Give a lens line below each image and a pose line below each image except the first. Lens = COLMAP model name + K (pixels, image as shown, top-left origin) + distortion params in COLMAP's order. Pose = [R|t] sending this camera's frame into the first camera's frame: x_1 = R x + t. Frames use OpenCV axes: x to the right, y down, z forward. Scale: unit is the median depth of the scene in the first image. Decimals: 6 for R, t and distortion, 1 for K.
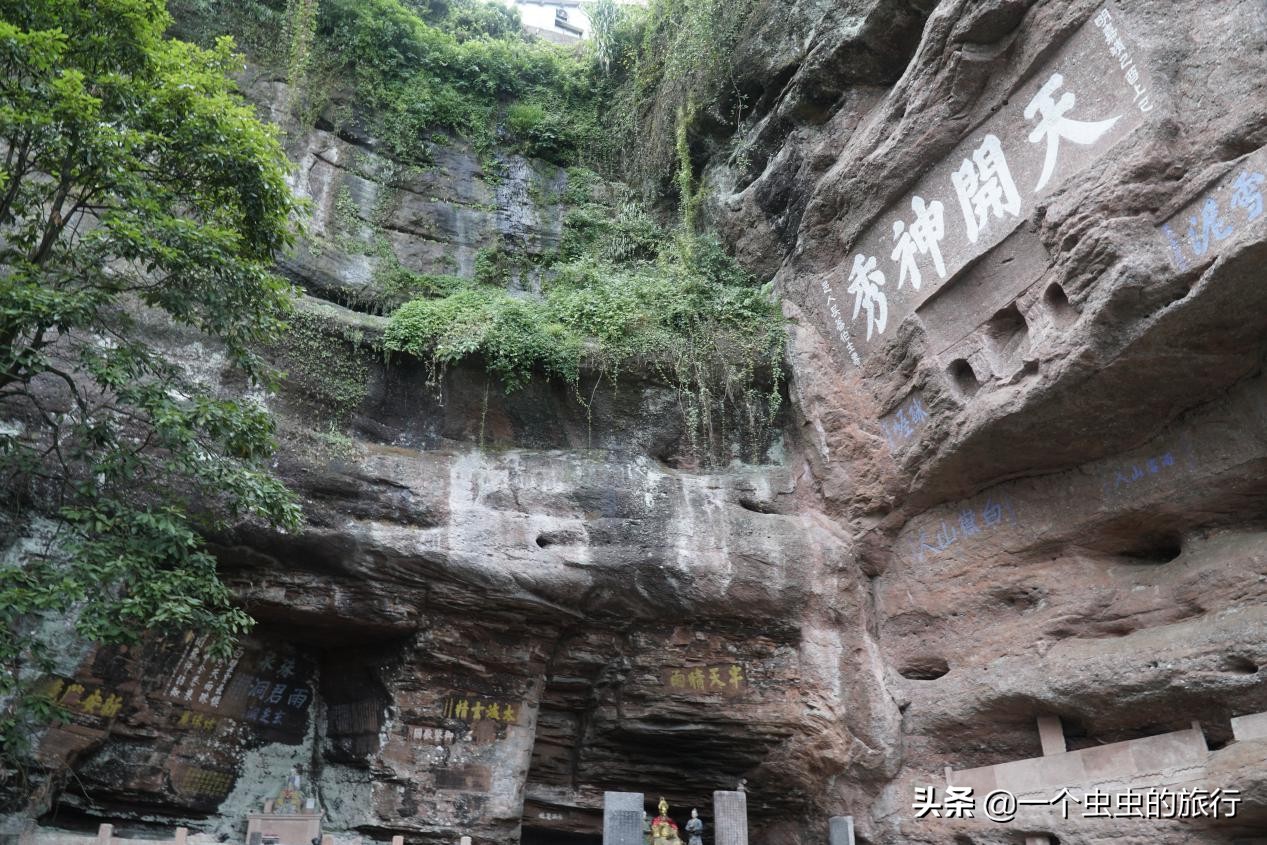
lens RADIAL K [[1027.6, 0, 633.6], [0, 1027.6, 417.3], [0, 0, 1]] dist [0.009745, -0.012214]
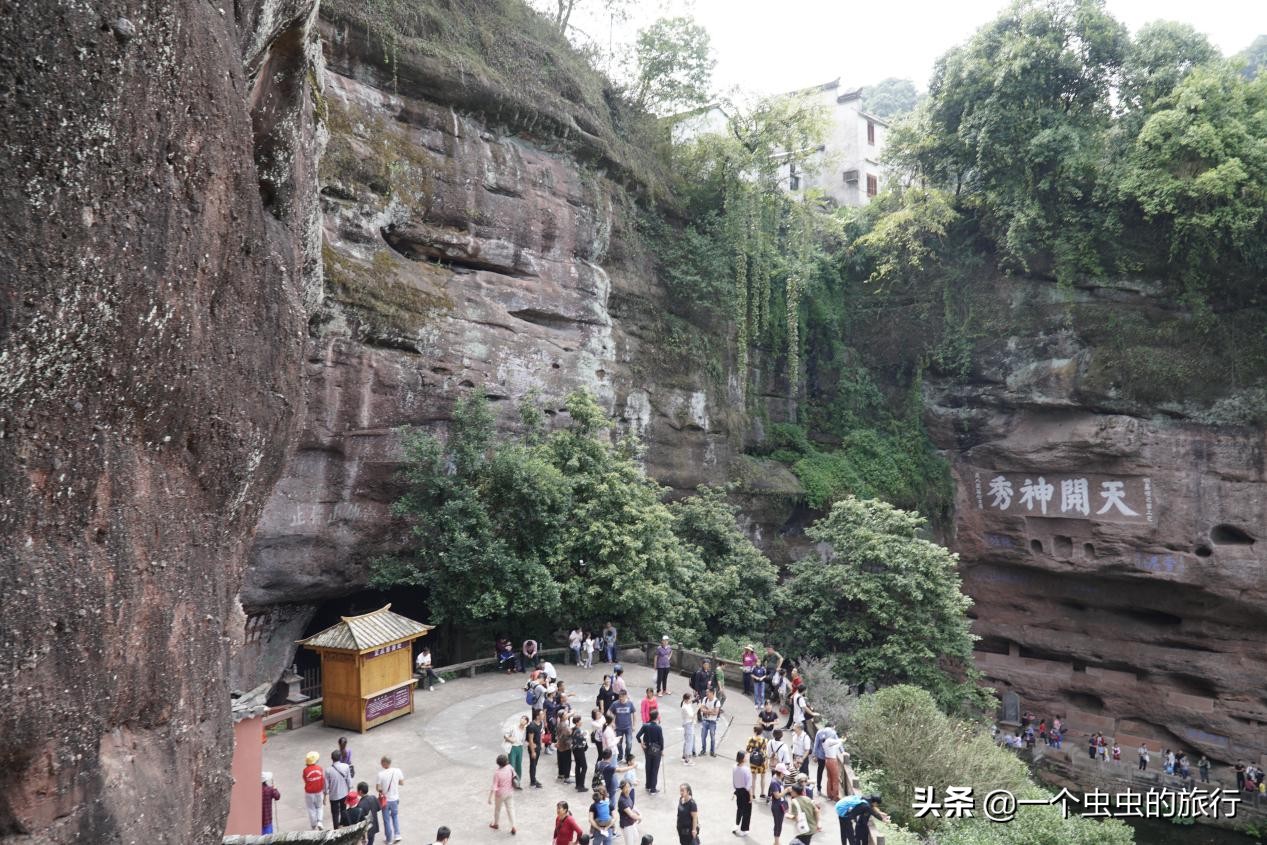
lens RADIAL K [[1027.6, 0, 631.3], [0, 1027.6, 419.5], [0, 0, 1]] dist [0.009745, -0.012214]
pose [[0.913958, 0.003866, 0.405790, -1.480690], [-0.192685, 0.884178, 0.425561, -1.088233], [-0.357145, -0.467135, 0.808846, -0.529149]]
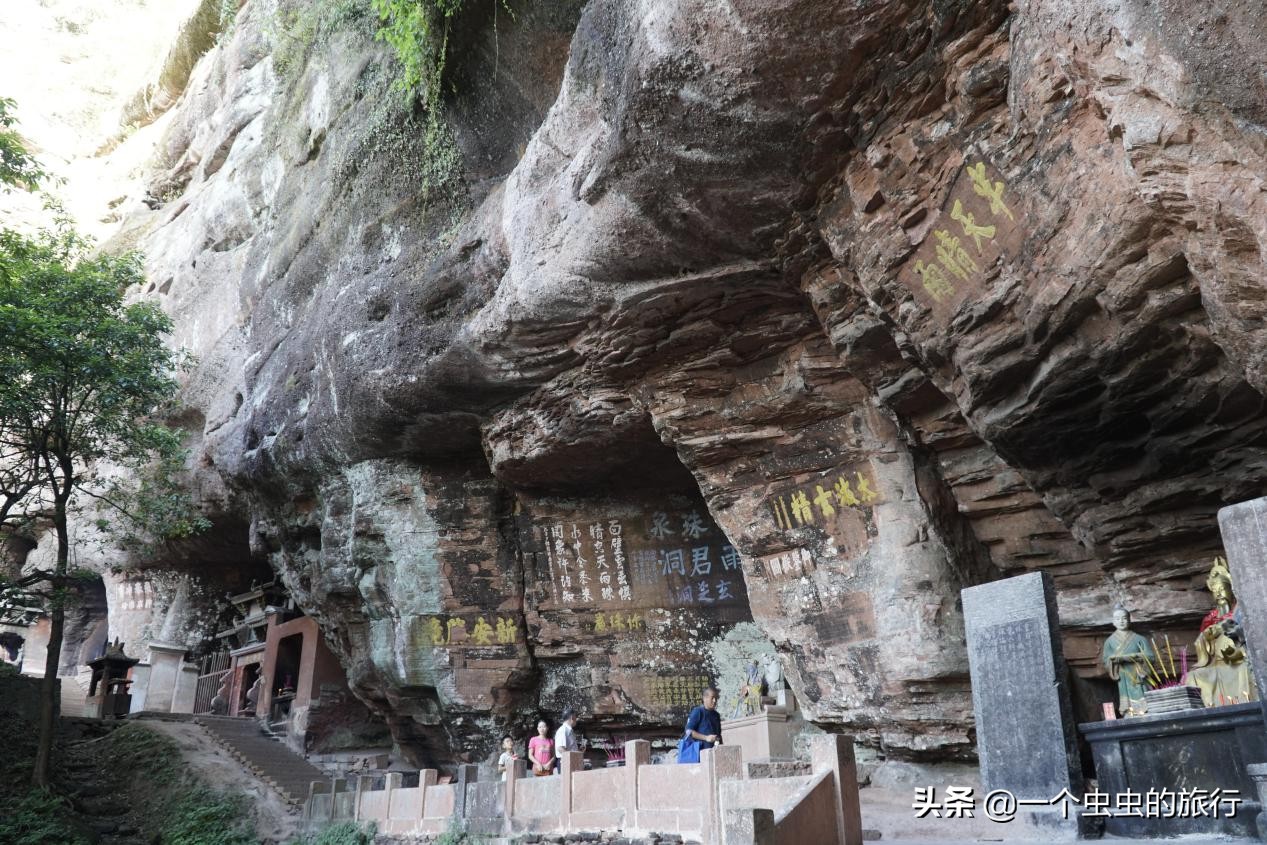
lens RADIAL K [[1027.6, 0, 634.9], [0, 1027.6, 422.6], [0, 0, 1]] dist [0.009745, -0.012214]
pose [[0.318360, -0.363218, -0.875625, 0.338484], [0.447414, 0.871905, -0.199004, 0.343924], [0.835743, -0.328412, 0.440089, 0.760599]]
